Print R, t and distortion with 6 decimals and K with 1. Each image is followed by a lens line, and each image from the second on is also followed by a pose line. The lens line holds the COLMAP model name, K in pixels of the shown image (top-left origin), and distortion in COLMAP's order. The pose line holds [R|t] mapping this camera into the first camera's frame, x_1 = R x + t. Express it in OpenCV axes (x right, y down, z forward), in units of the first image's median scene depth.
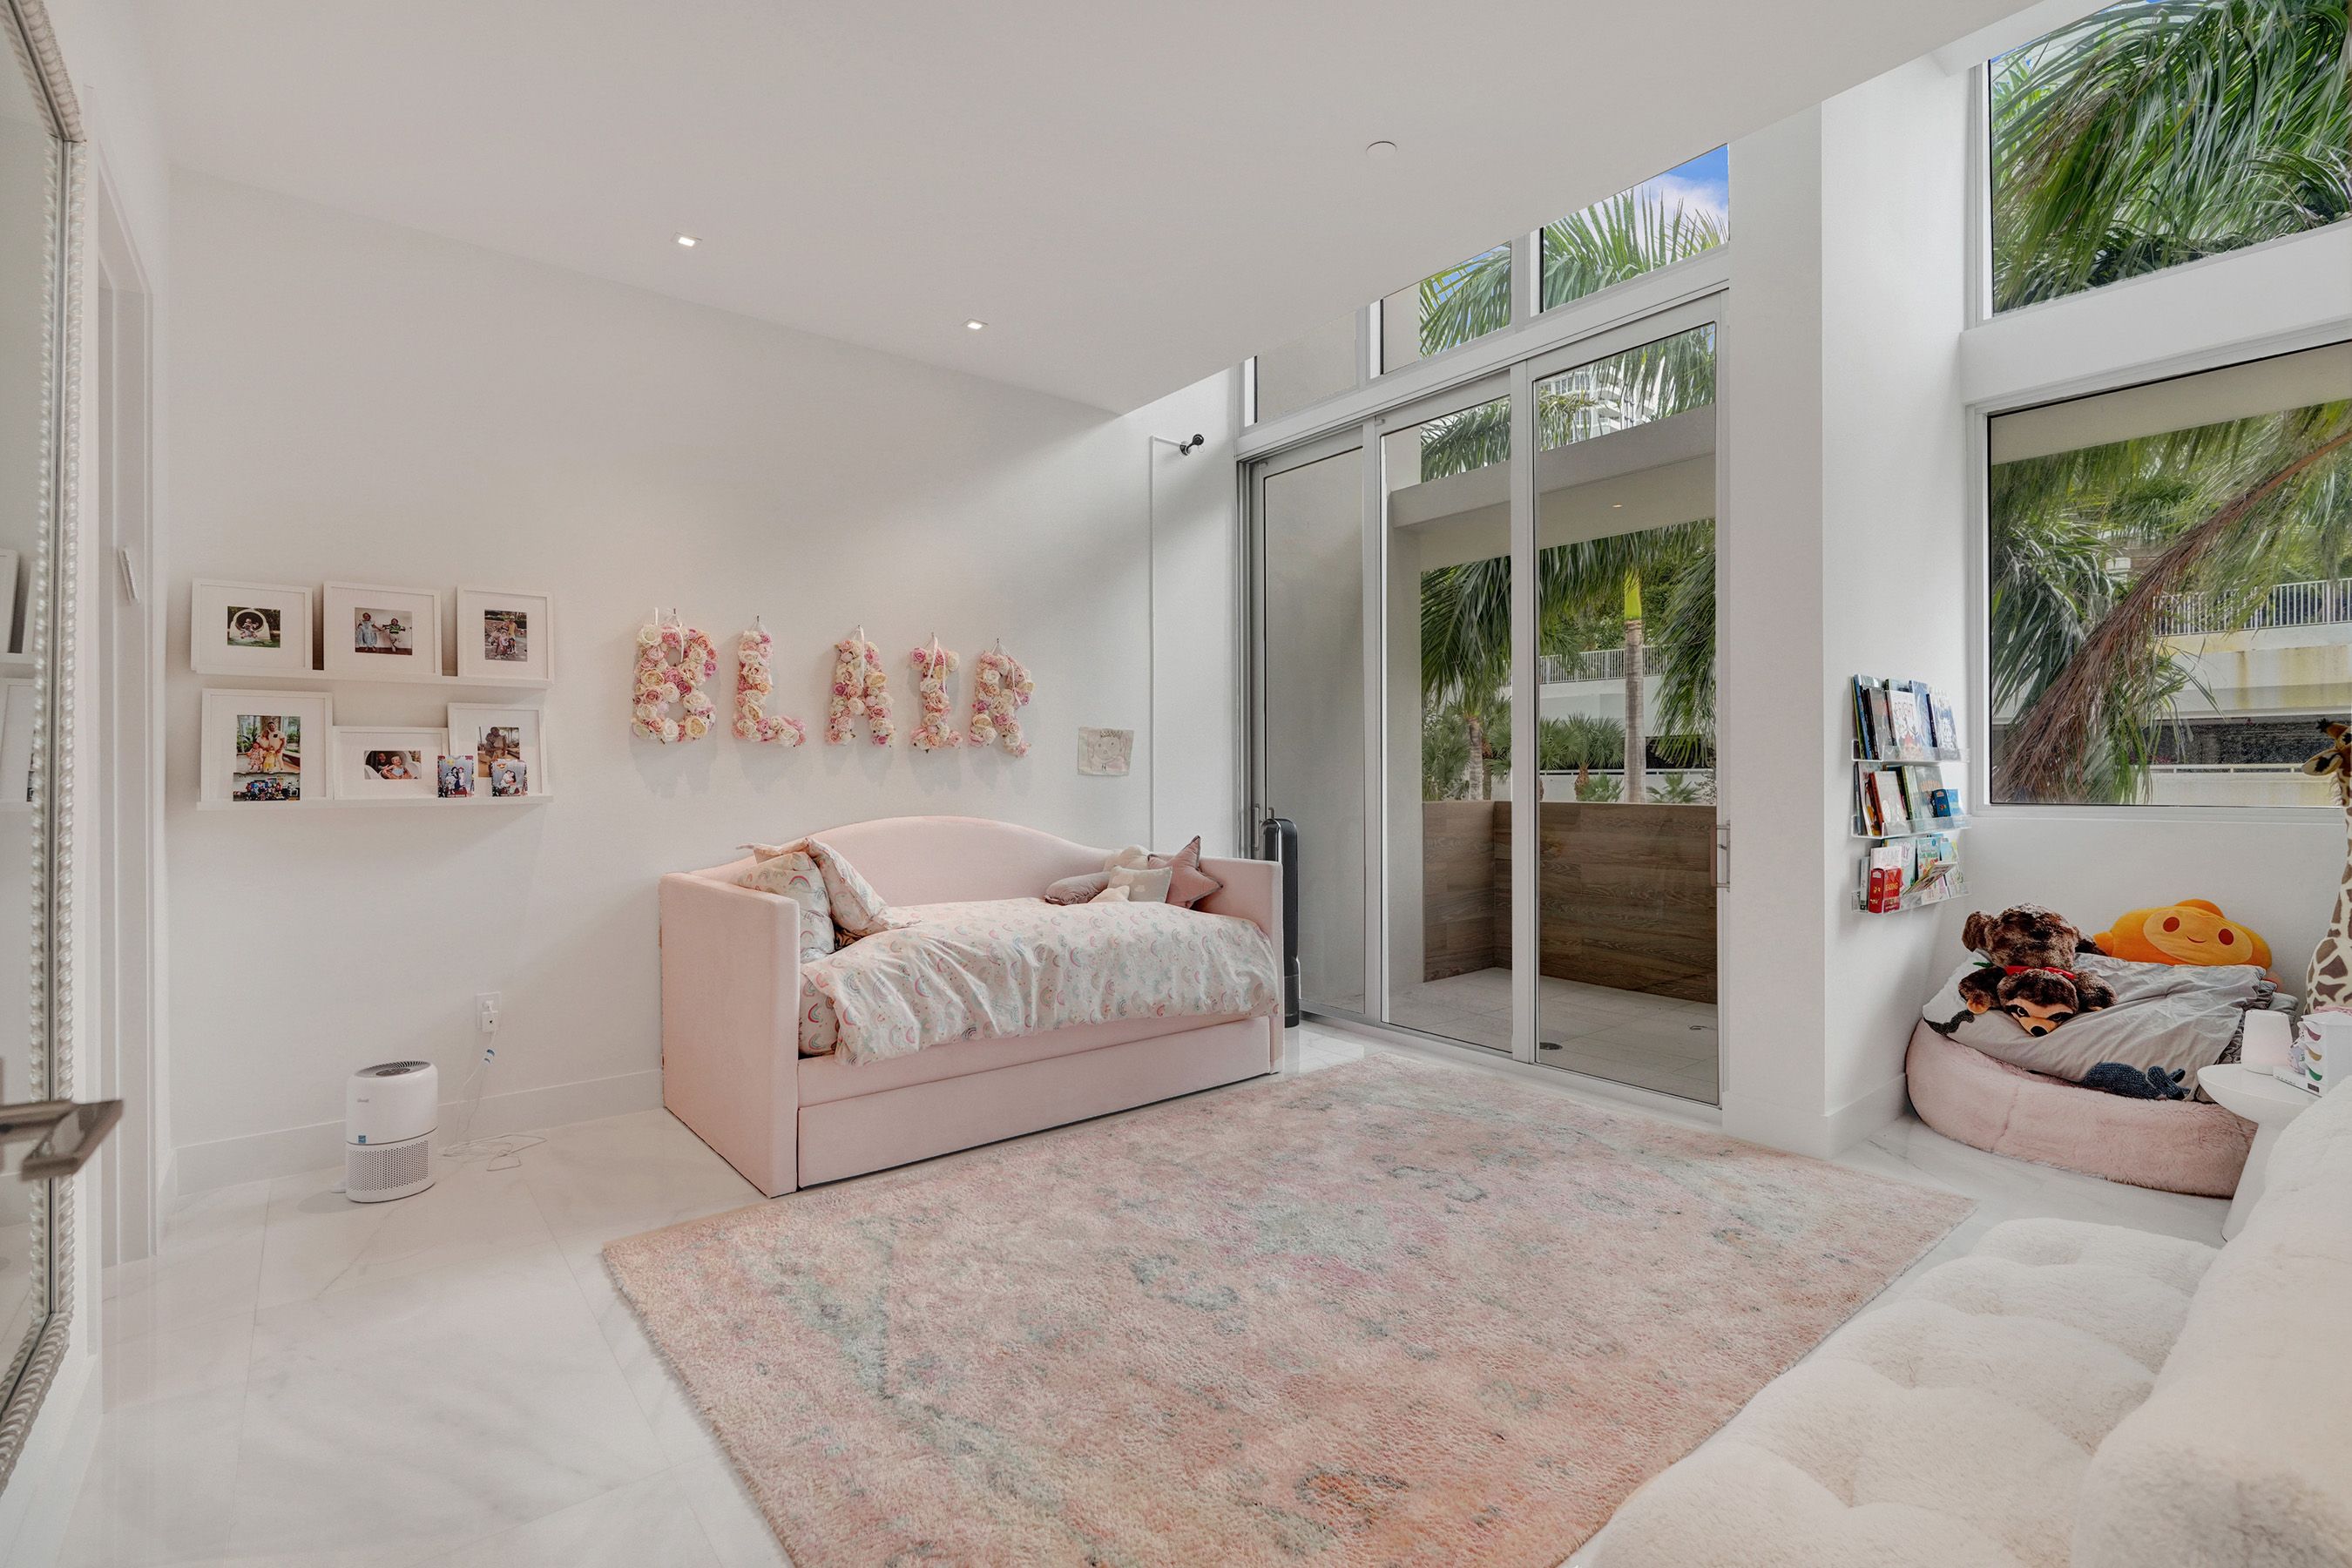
lens RADIAL K [[1068.5, 0, 1201.6], [0, 1068.5, 778.3], [0, 0, 1]] dist [-0.031088, 0.002647]
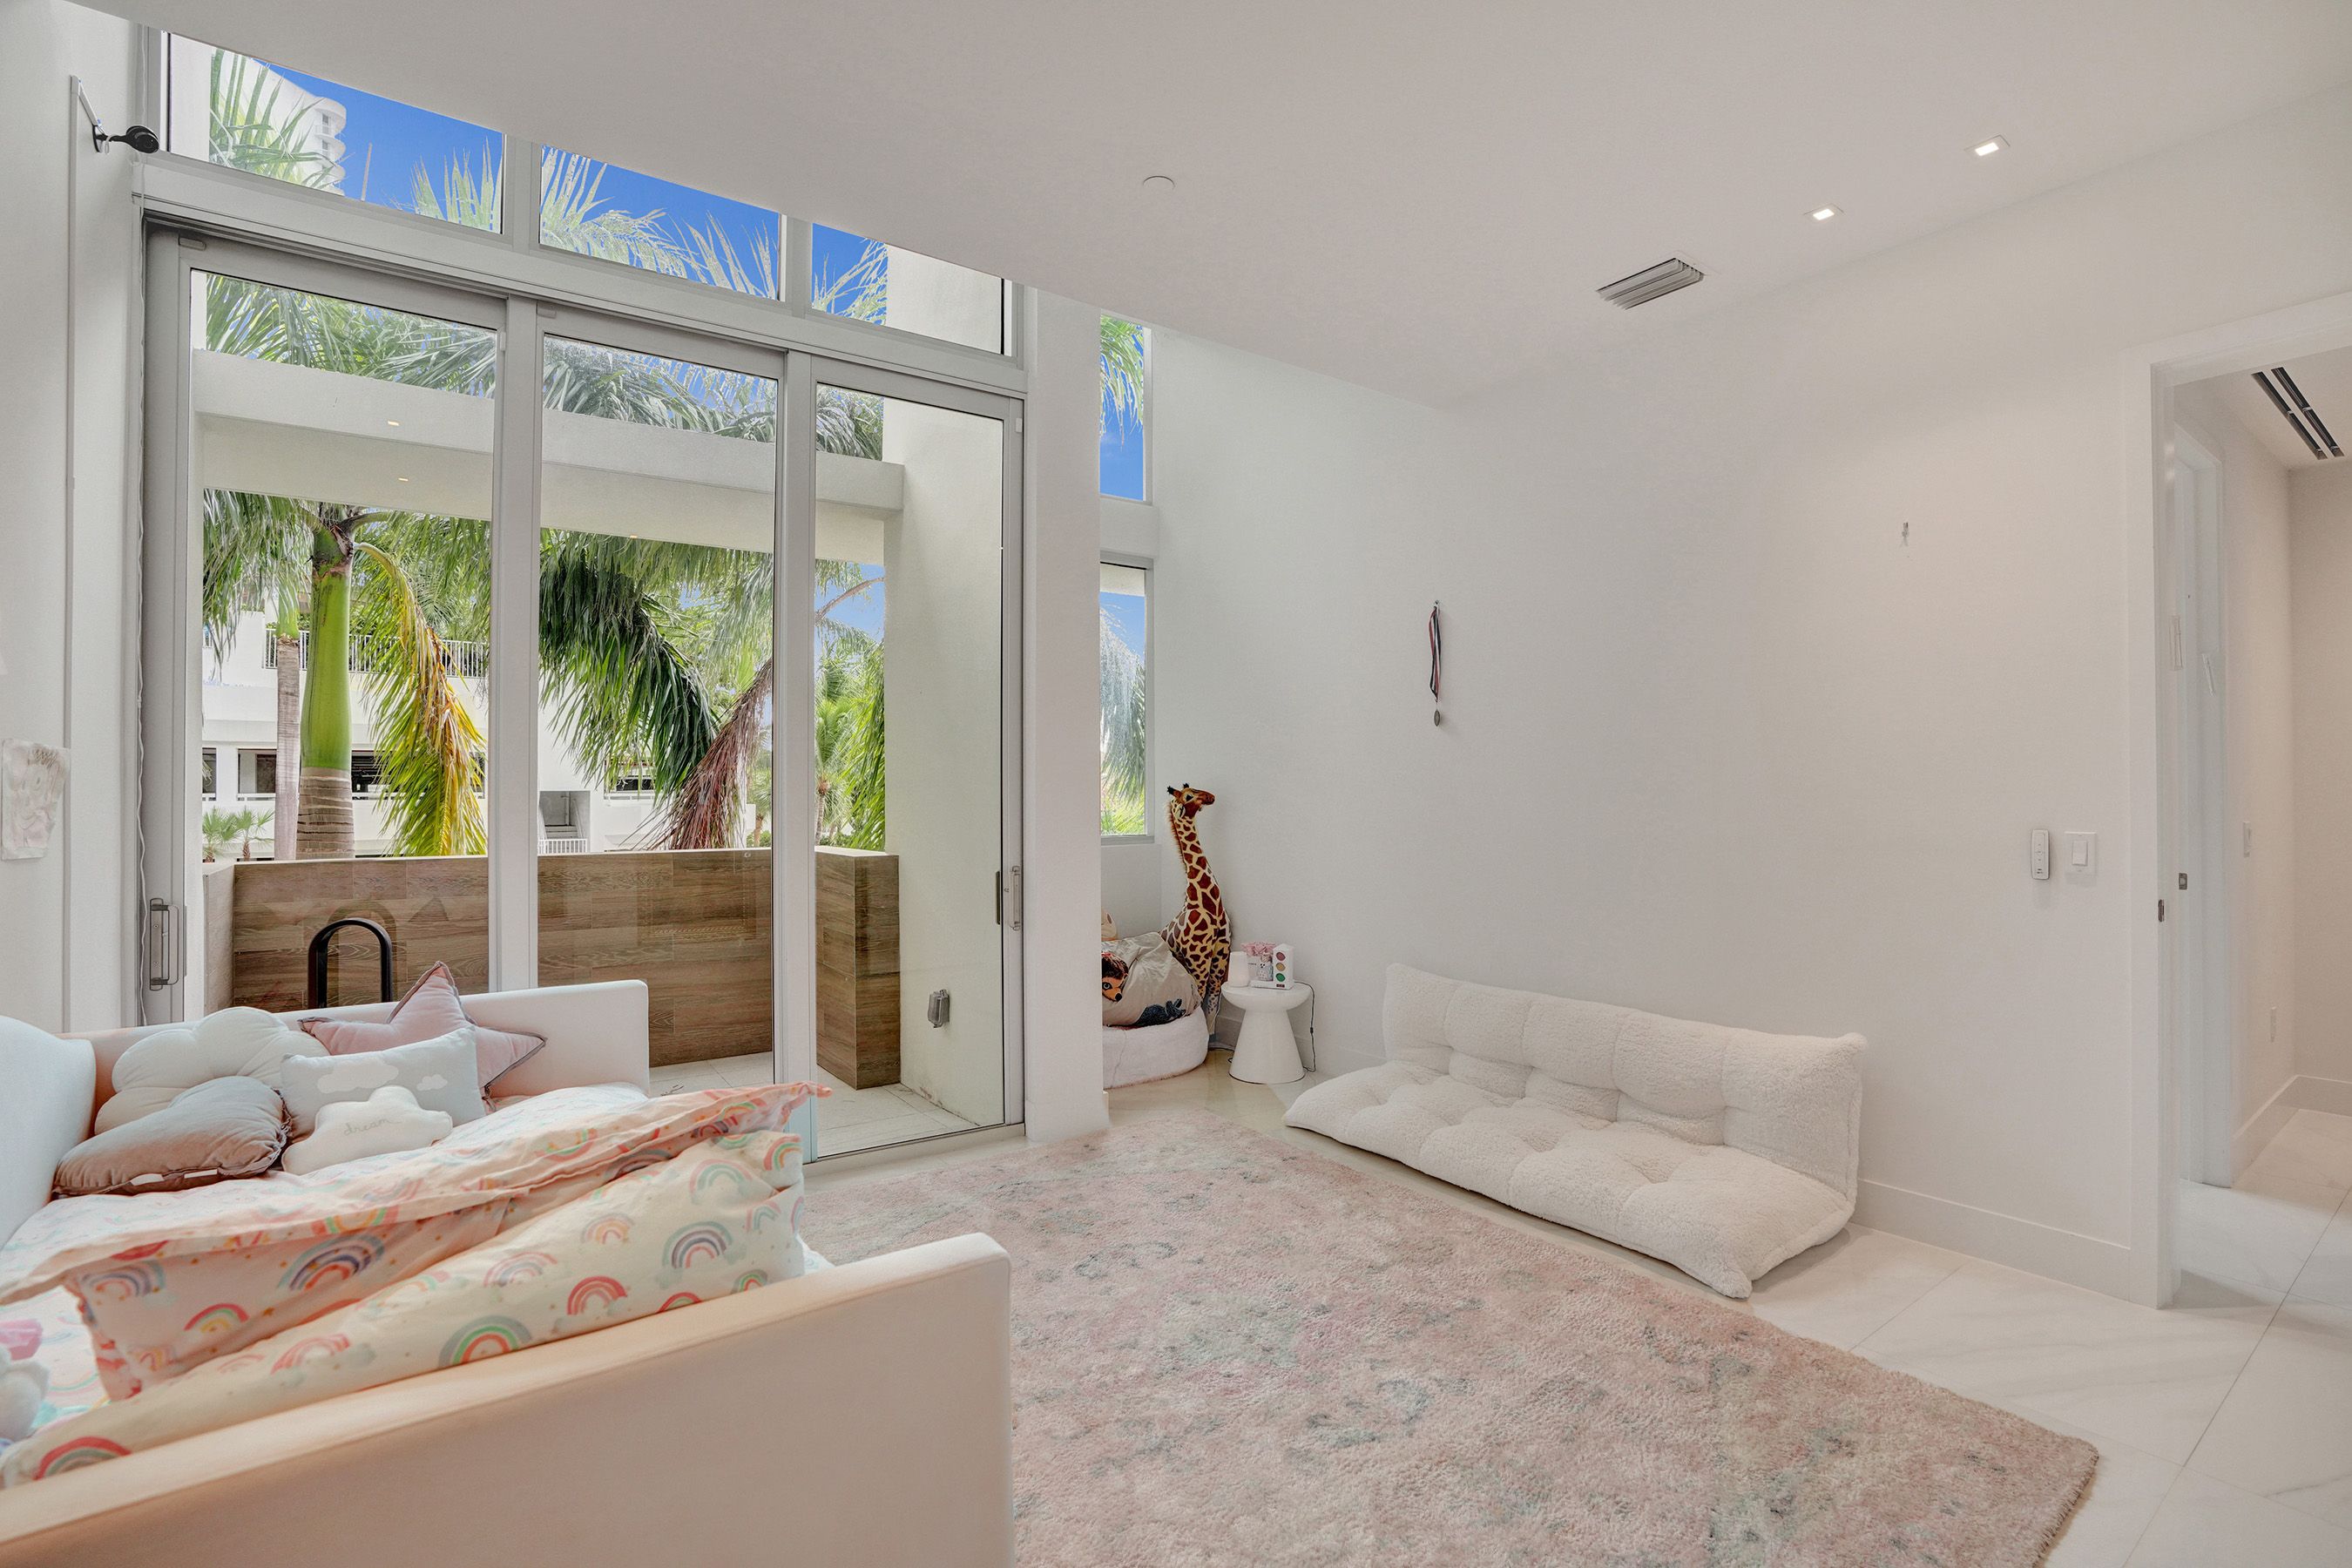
lens RADIAL K [[1068.5, 0, 1198.5], [0, 1068.5, 792.1], [0, 0, 1]] dist [-0.031088, 0.002647]
pose [[0.059238, 0.000439, 0.998244, -0.699307], [0.005730, 0.999983, -0.000780, -0.043236], [-0.998227, 0.005767, 0.059234, 0.819714]]
